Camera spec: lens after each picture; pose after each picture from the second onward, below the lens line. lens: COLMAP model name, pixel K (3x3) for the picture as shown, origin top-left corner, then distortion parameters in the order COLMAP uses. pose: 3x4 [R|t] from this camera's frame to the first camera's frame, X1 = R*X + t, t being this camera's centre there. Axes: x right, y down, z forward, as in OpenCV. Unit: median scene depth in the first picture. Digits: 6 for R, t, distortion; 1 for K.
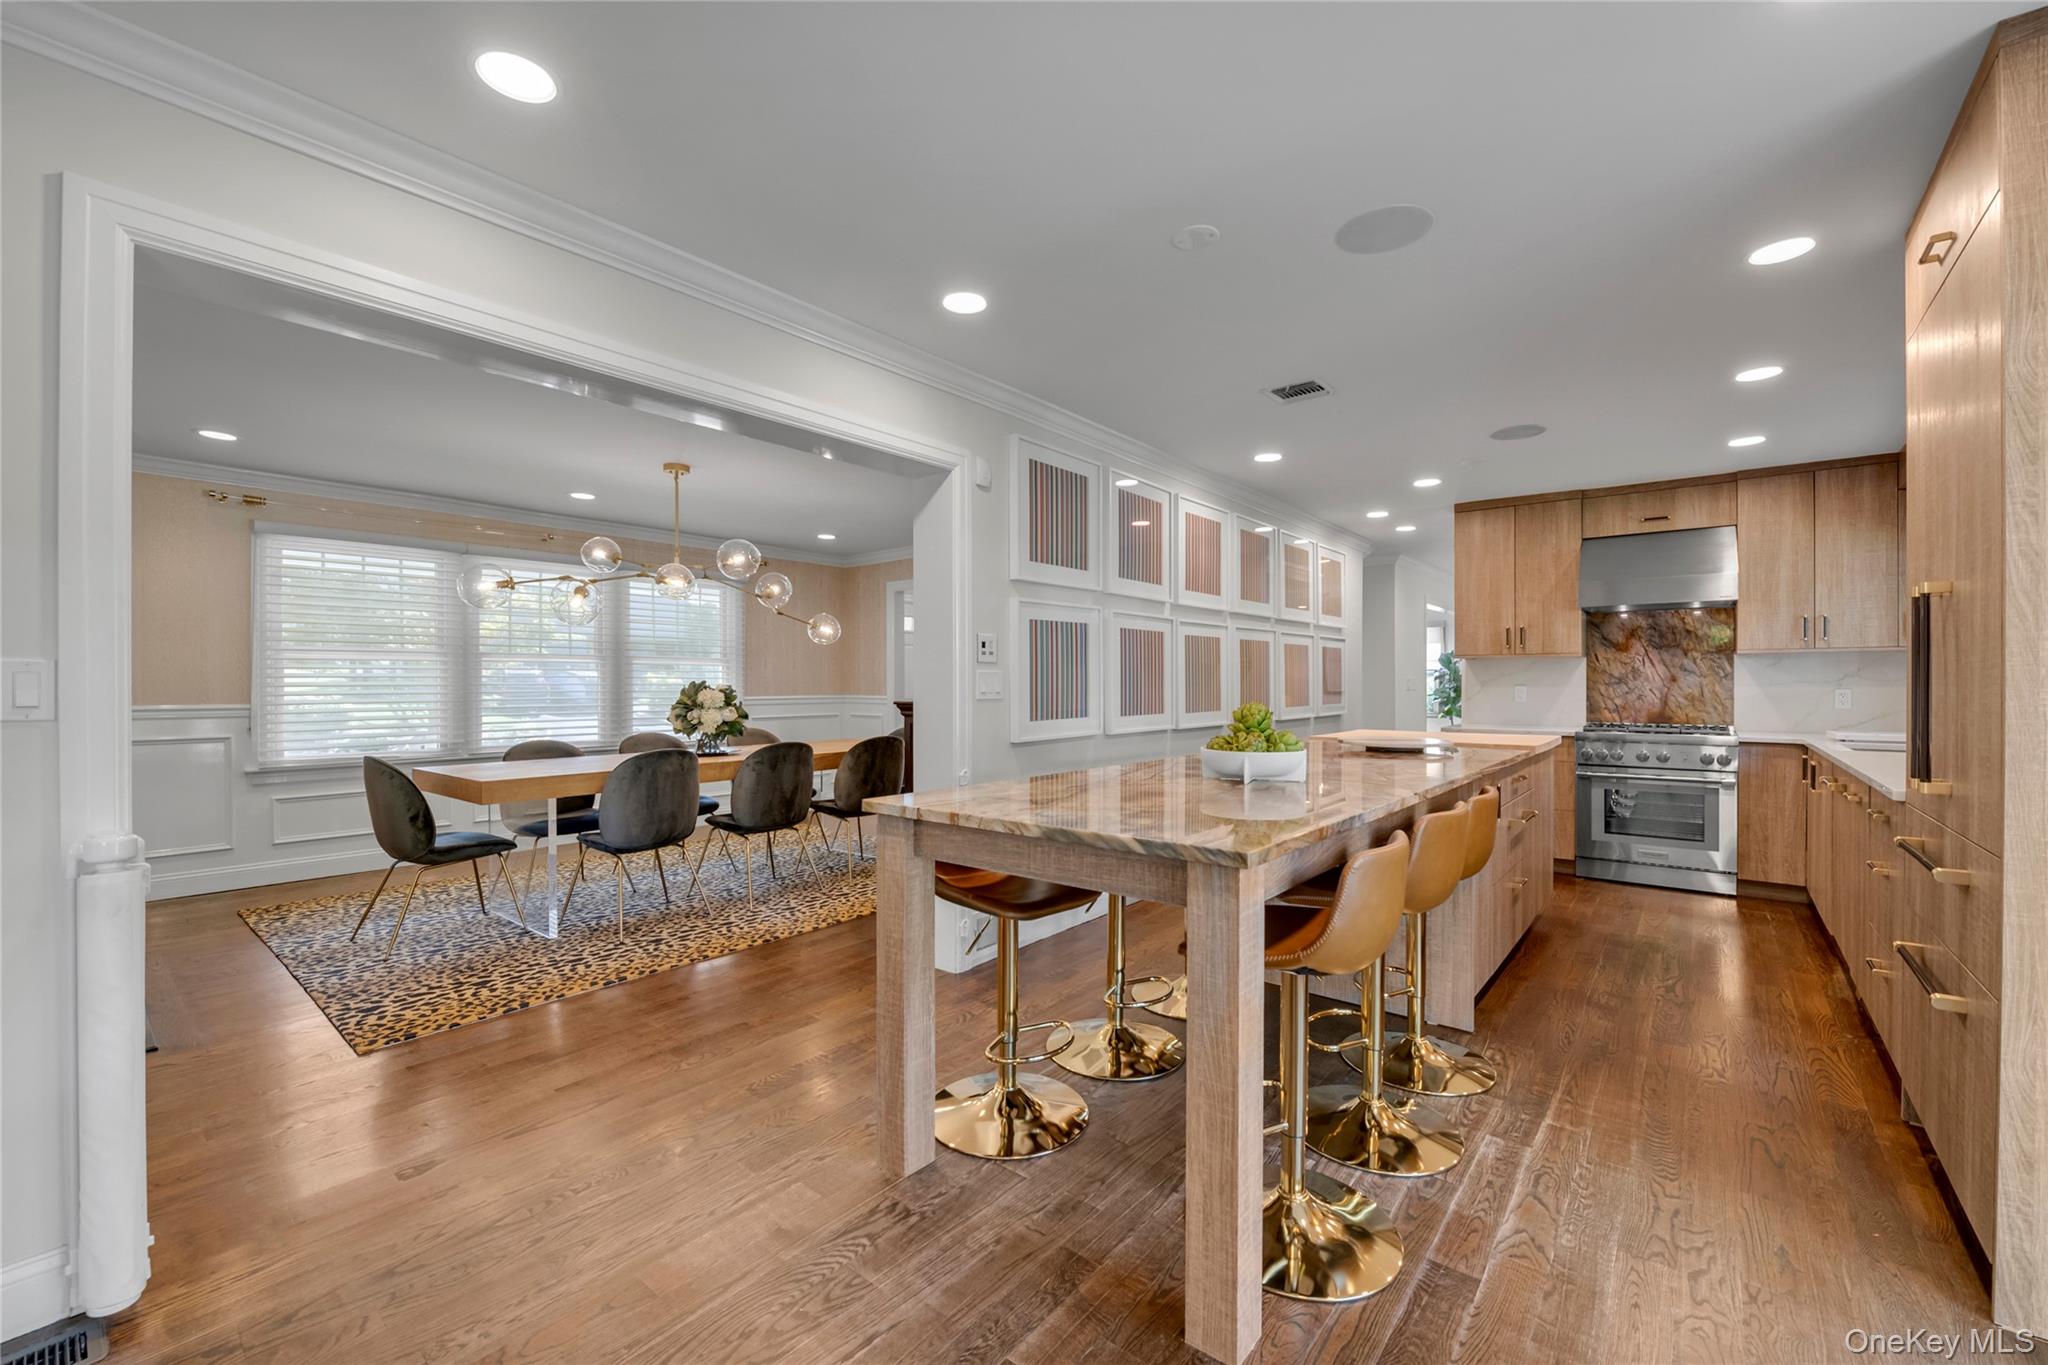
lens RADIAL K [[831.8, 0, 1028.4], [0, 831.8, 686.6], [0, 0, 1]] dist [-0.006410, -0.000434]
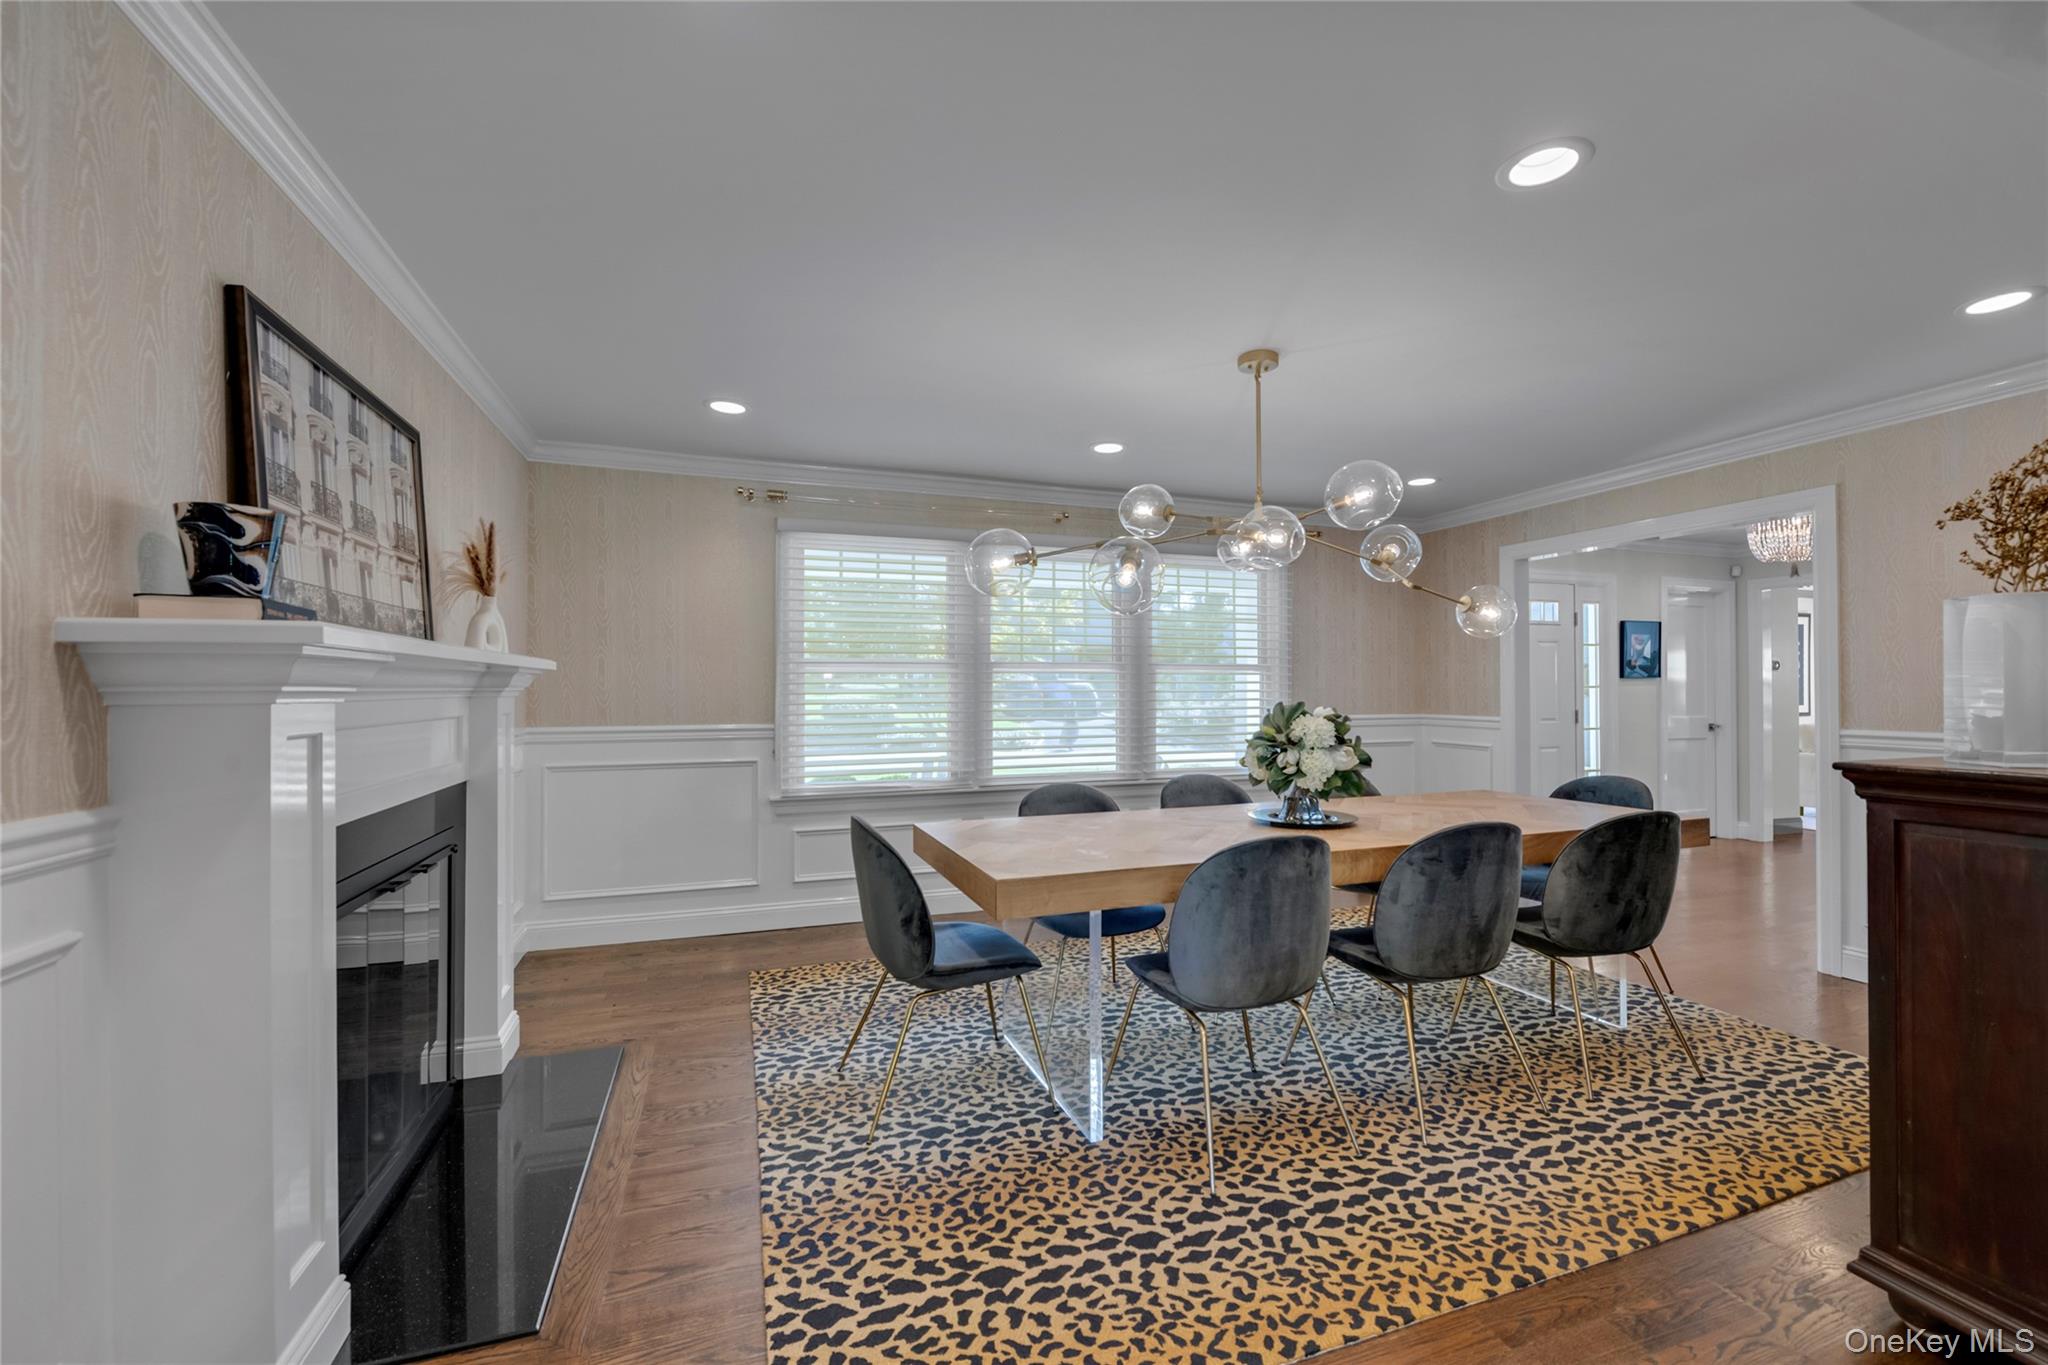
lens RADIAL K [[831.8, 0, 1024.2], [0, 831.8, 687.6], [0, 0, 1]] dist [-0.006410, -0.000434]
pose [[0.857043, -0.001095, -0.515243, -0.302330], [-0.001649, 0.999987, -0.004869, -0.017478], [0.515242, 0.005022, 0.857030, 0.450613]]
